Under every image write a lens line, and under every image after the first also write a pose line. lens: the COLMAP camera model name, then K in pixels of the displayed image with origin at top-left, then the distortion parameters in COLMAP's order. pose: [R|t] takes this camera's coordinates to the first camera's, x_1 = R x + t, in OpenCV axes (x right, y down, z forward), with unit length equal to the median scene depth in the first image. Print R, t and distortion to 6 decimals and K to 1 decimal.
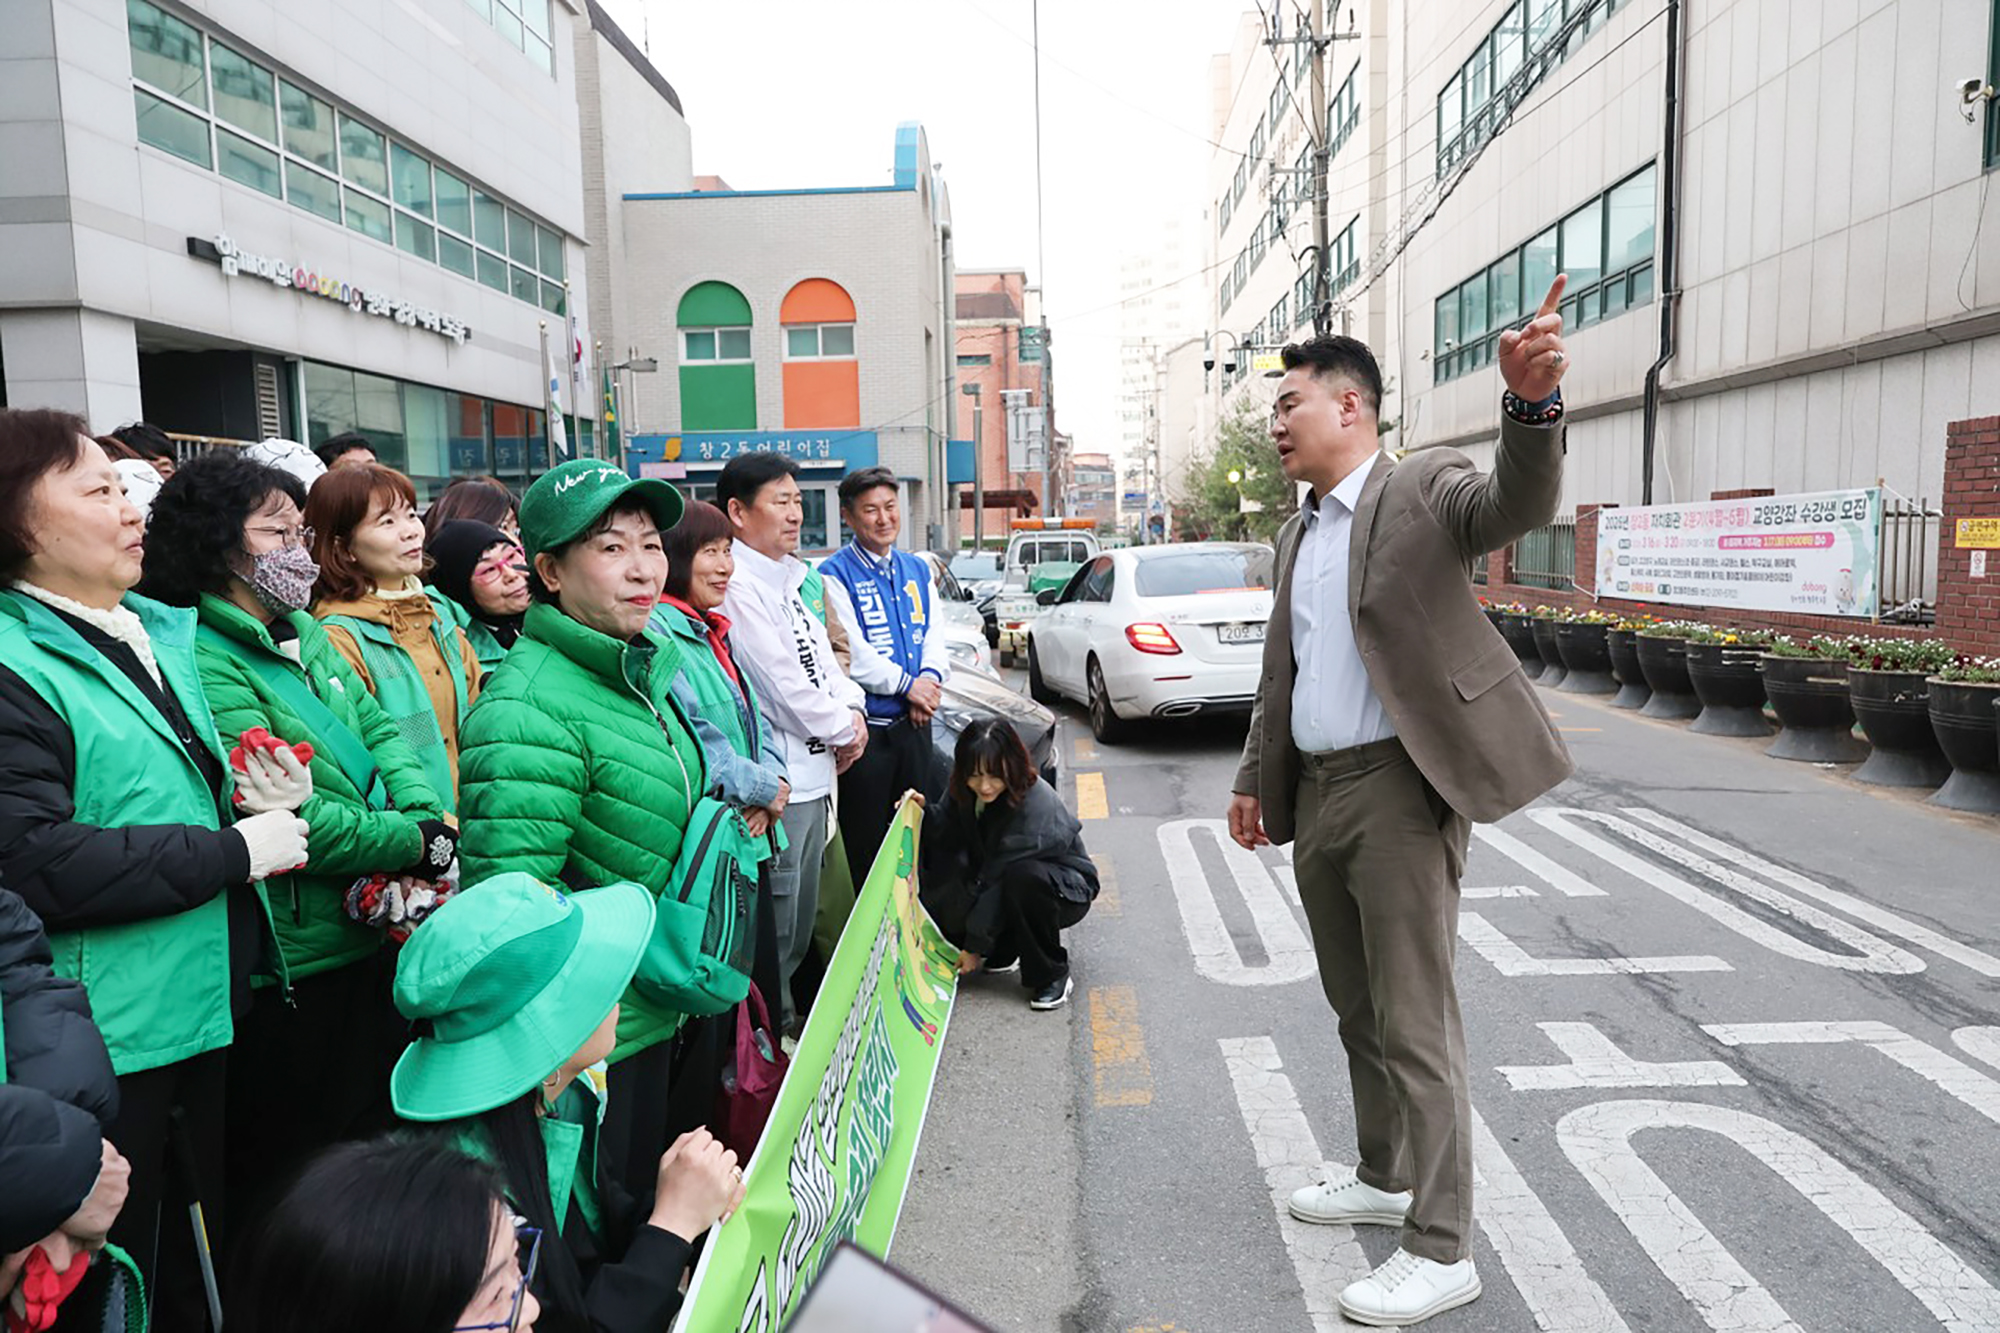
lens RADIAL K [[1429.4, 0, 1003.1], [0, 1429.4, 667.8], [0, 0, 1]] dist [0.000024, 0.000962]
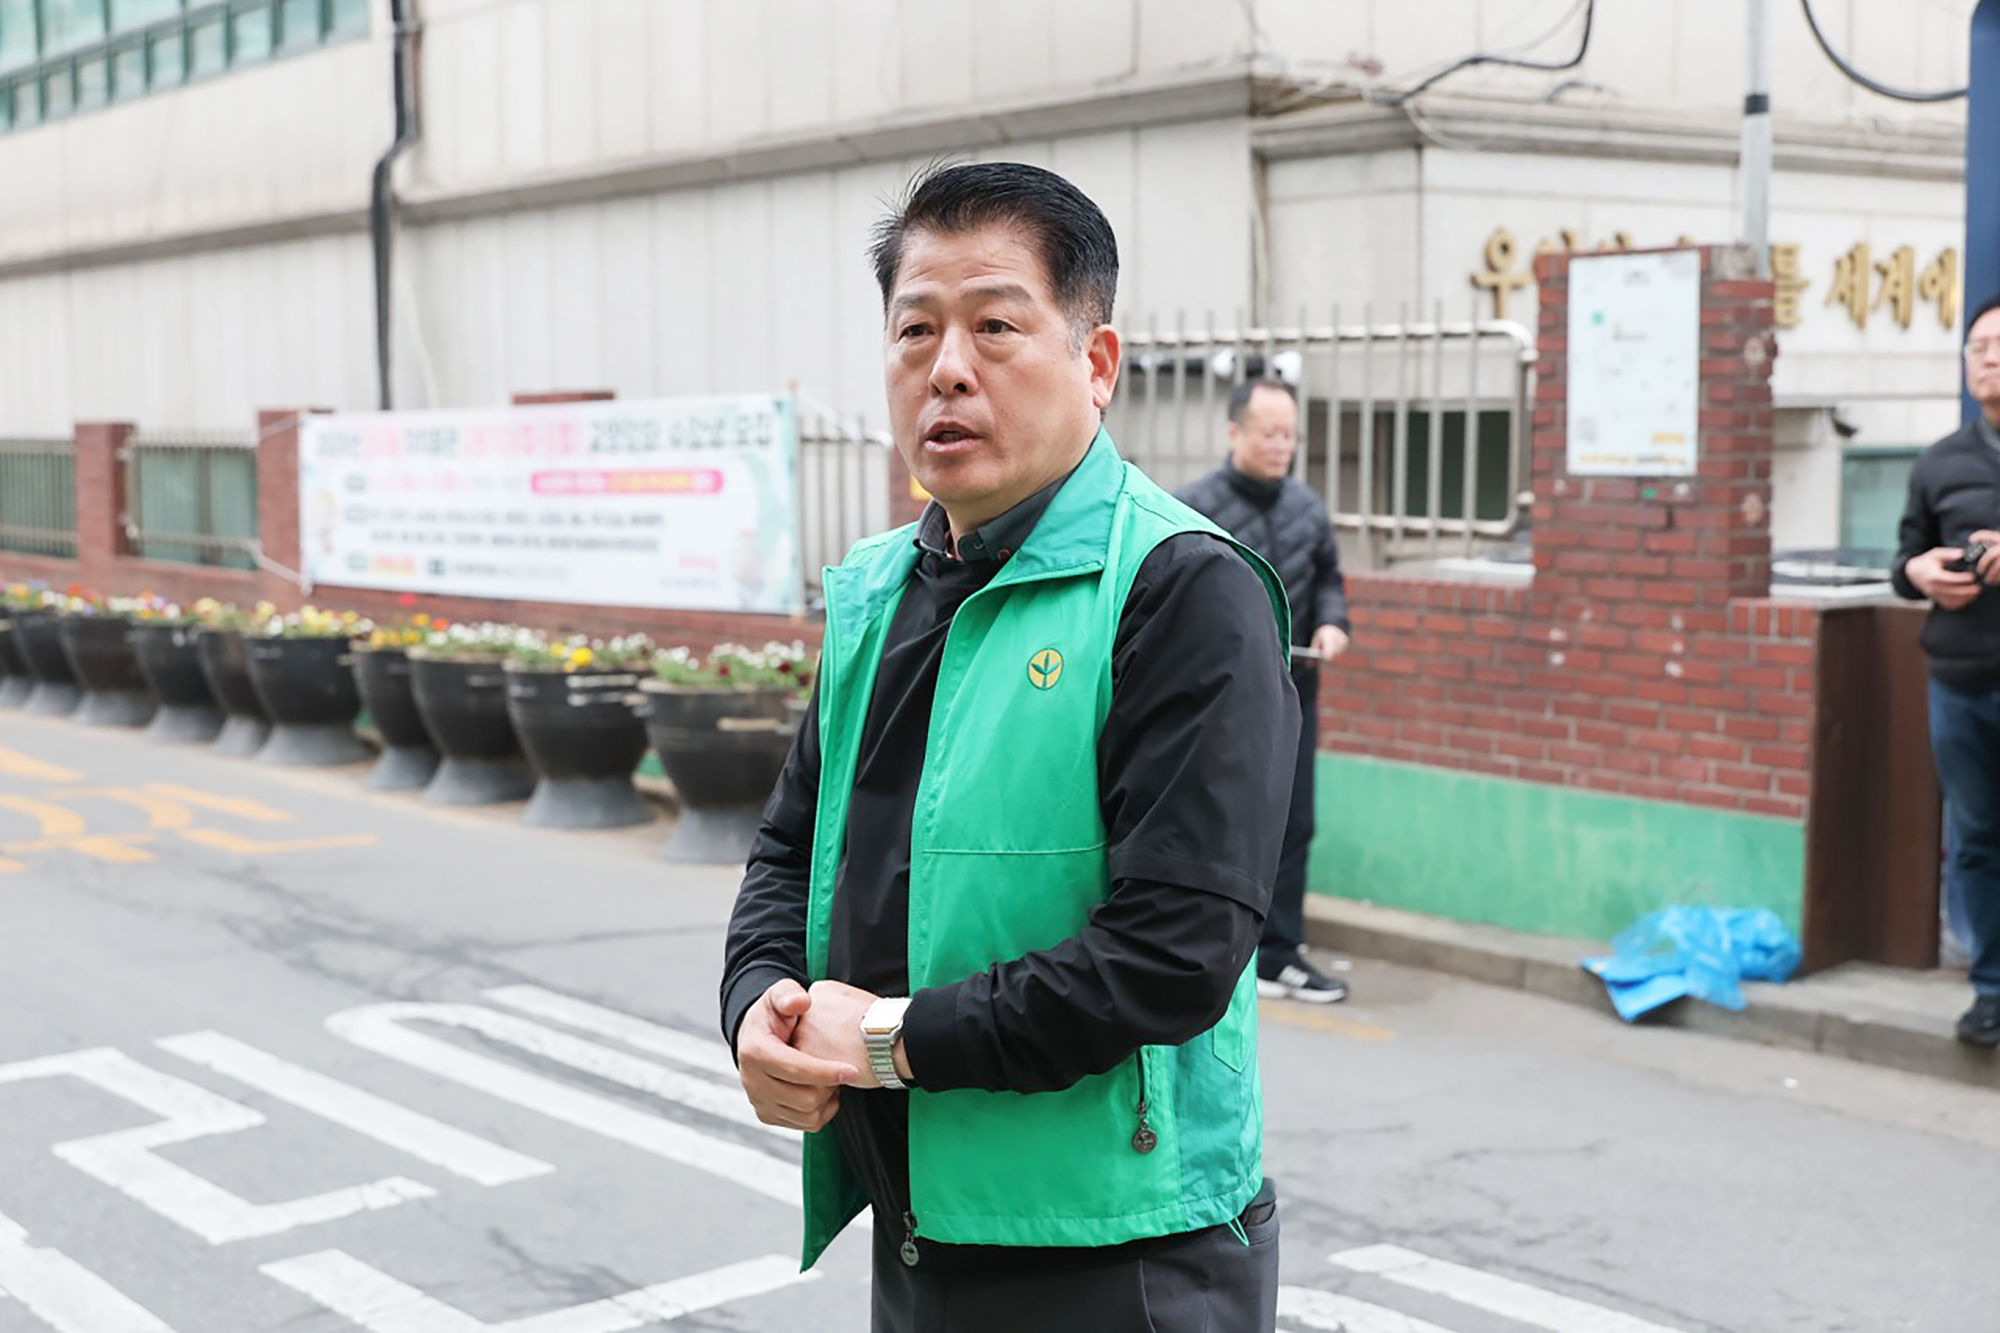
lens RADIAL K [[2749.7, 0, 999.2], [0, 2749.7, 670.2], [0, 0, 1]] dist [-0.006237, 0.000000]
pose [[0.752979, -0.051672, 0.656012, -0.070929], [0.054890, 0.998370, 0.015635, -0.021130], [-0.655751, 0.024236, 0.754588, 0.068607]]
